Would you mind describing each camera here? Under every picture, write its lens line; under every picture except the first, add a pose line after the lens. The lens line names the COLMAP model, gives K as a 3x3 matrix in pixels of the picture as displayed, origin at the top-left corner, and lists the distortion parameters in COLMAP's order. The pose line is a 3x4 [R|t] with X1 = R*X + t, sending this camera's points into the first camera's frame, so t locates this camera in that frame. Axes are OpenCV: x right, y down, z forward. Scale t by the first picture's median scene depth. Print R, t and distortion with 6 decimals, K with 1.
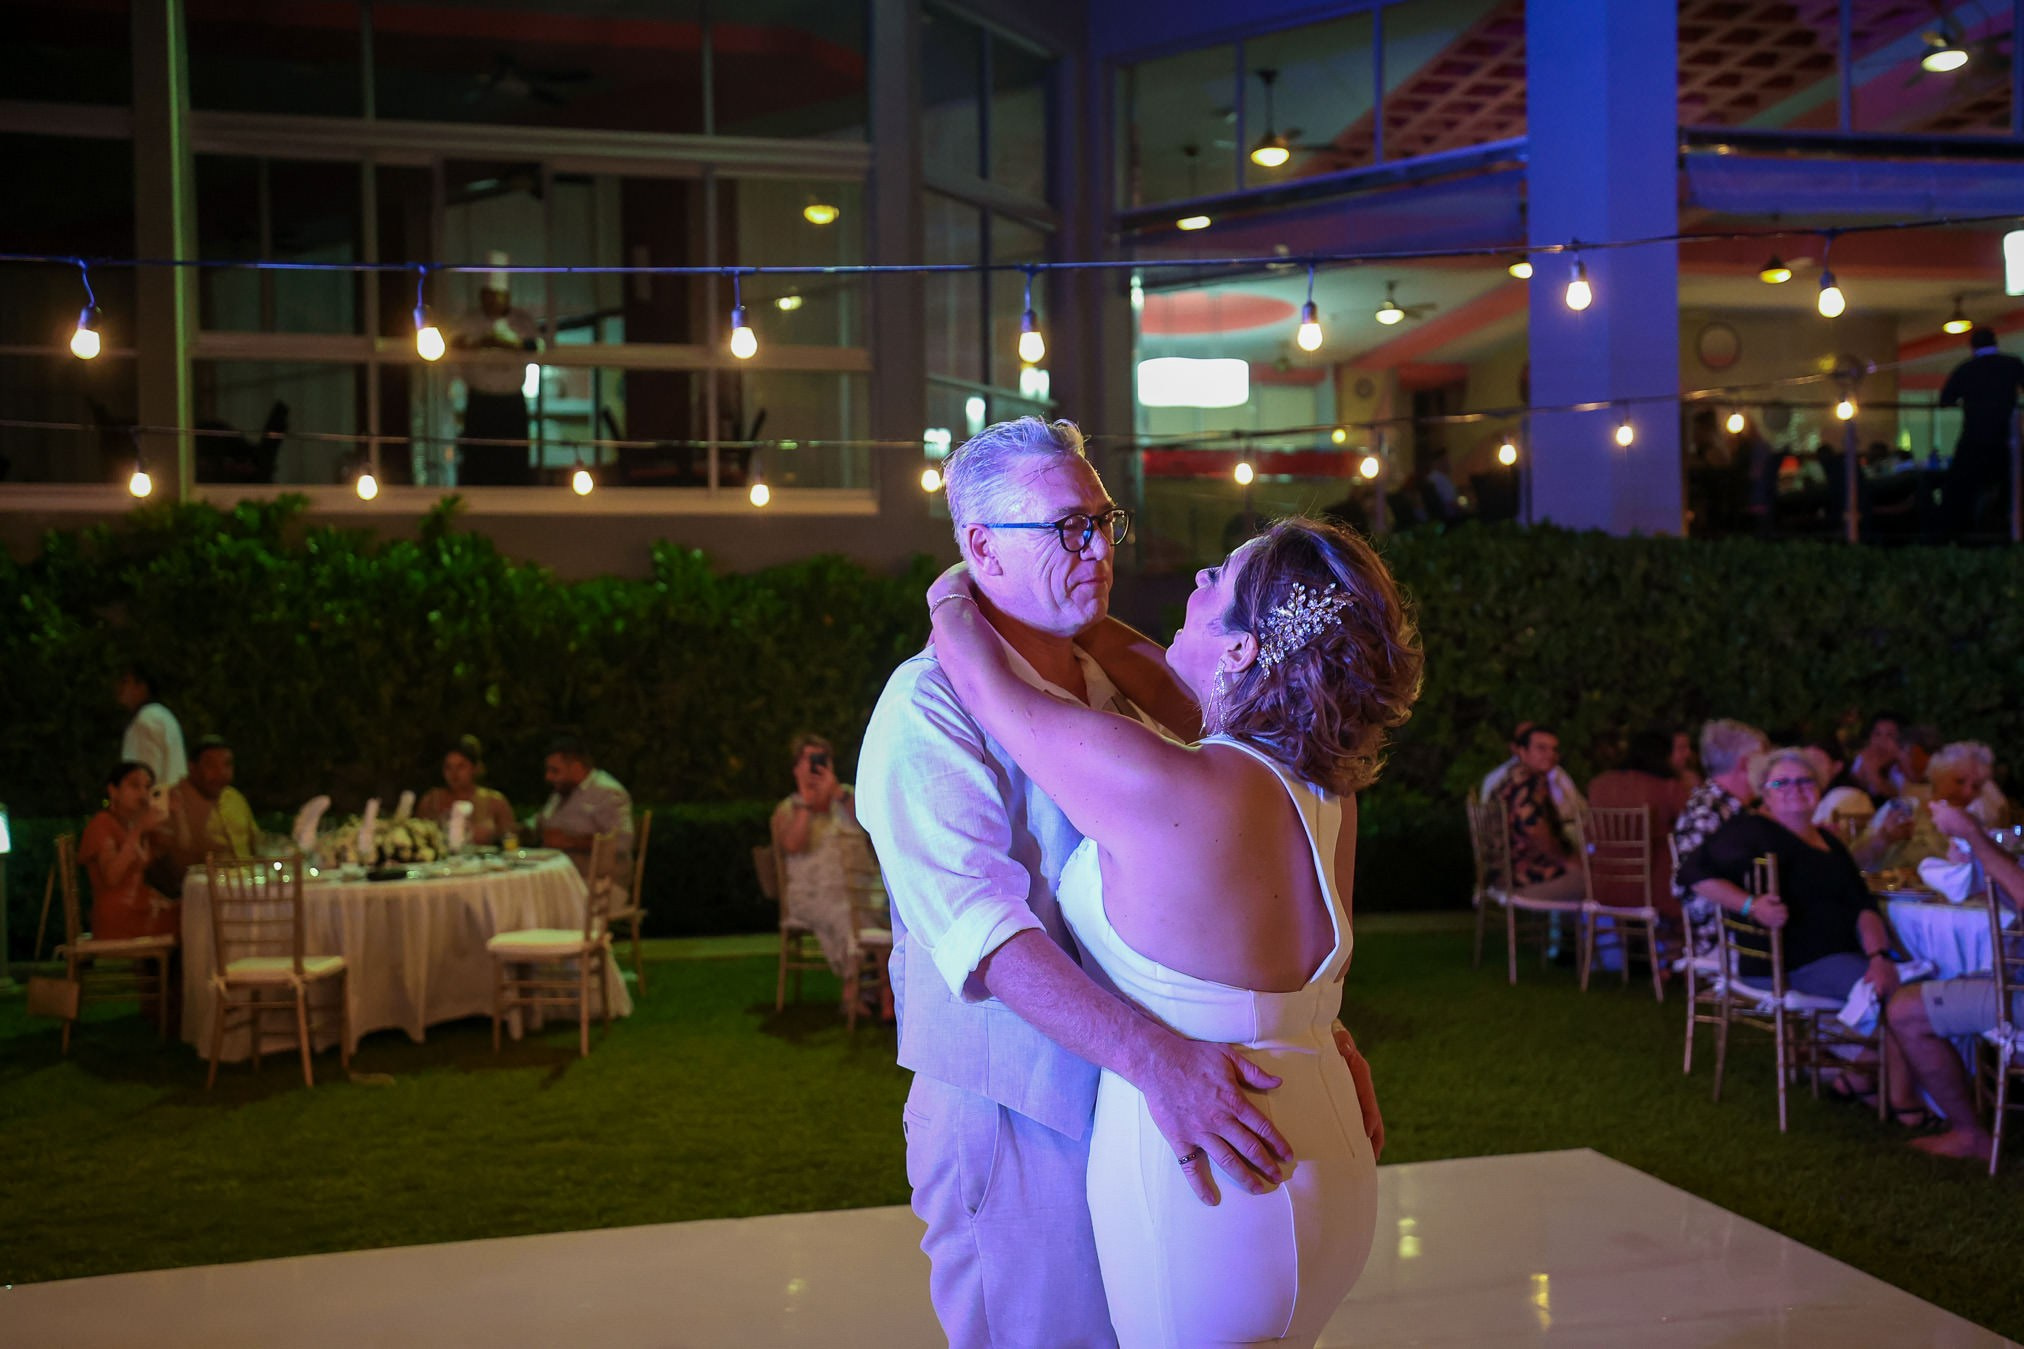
lens RADIAL K [[2032.3, 0, 1011.0], [0, 2032.3, 714.9], [0, 0, 1]] dist [0.078155, 0.000398]
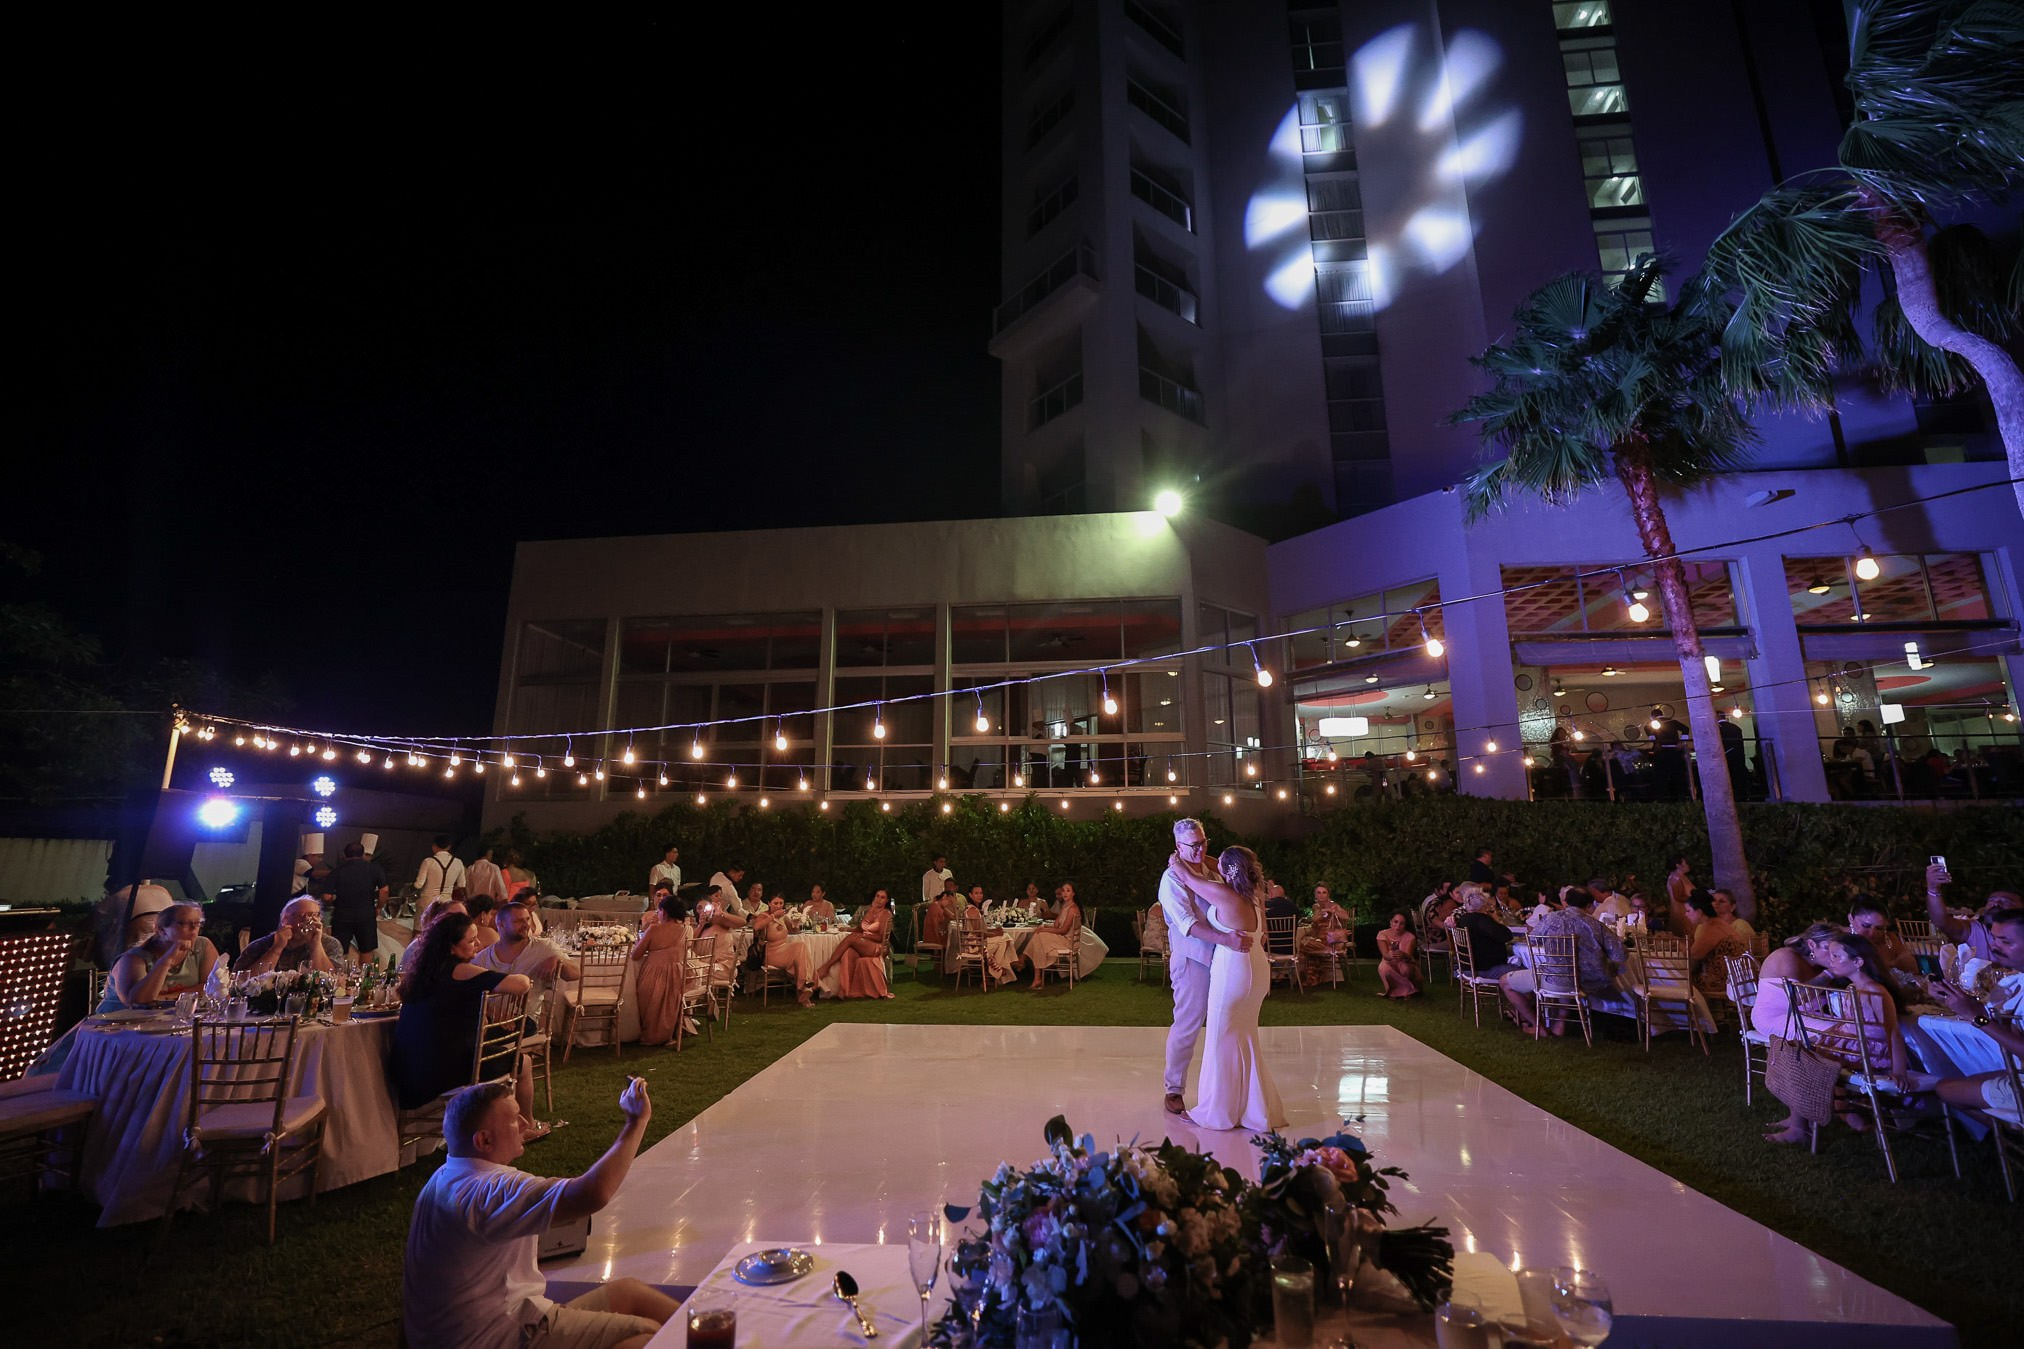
lens RADIAL K [[876.3, 0, 1003.0], [0, 876.3, 677.7], [0, 0, 1]] dist [-0.056751, 0.028129]
pose [[0.953615, -0.050705, -0.296728, 0.050801], [-0.014437, 0.976874, -0.213327, -0.003173], [0.300682, 0.207716, 0.930830, -0.161523]]
